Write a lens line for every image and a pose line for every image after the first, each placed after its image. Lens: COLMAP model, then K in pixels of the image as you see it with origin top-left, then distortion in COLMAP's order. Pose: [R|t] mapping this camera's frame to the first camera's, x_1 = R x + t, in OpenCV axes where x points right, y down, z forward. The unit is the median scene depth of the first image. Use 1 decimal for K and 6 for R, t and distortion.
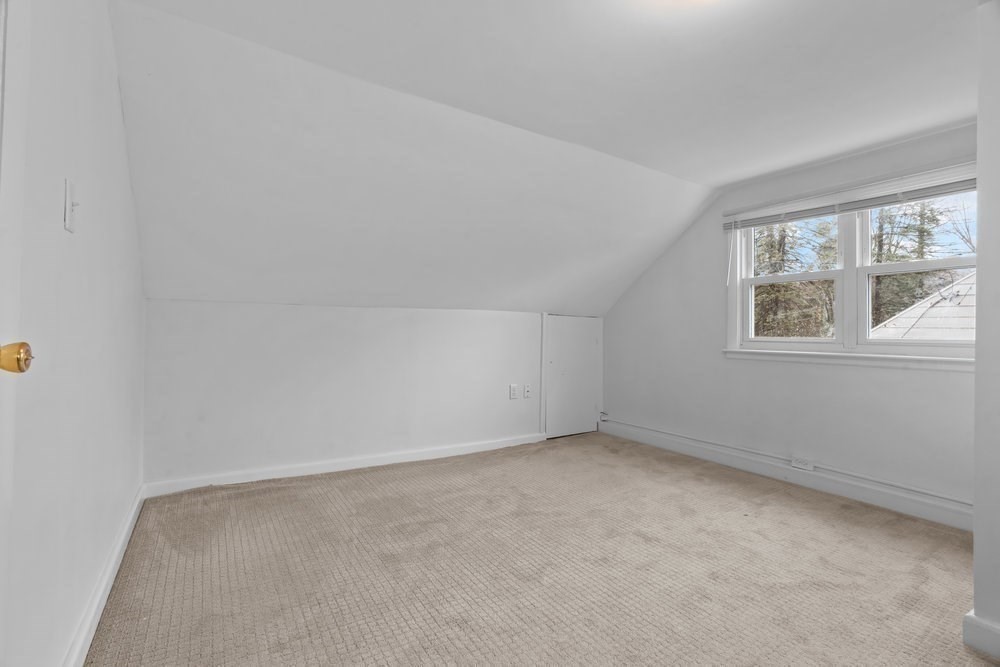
lens RADIAL K [[447.7, 0, 496.9], [0, 447.7, 325.5], [0, 0, 1]] dist [-0.002200, 0.003747]
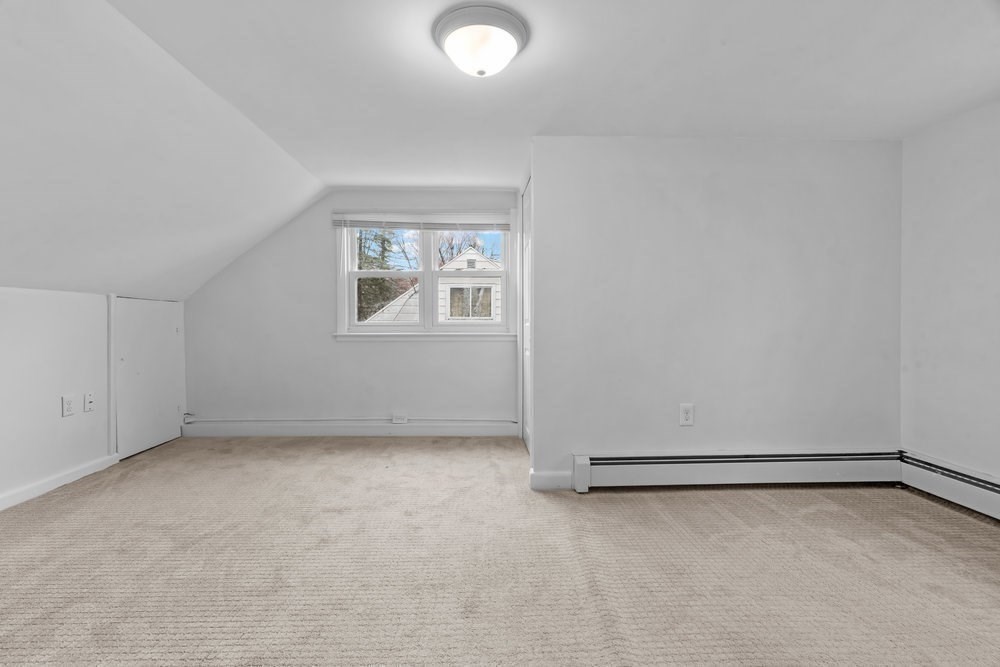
lens RADIAL K [[447.7, 0, 496.9], [0, 447.7, 325.5], [0, 0, 1]] dist [-0.002200, 0.003747]
pose [[0.535330, -0.023457, 0.844317, -0.259087], [-0.005199, 0.999504, 0.031065, -0.004641], [-0.844627, -0.021020, 0.534942, 0.077714]]
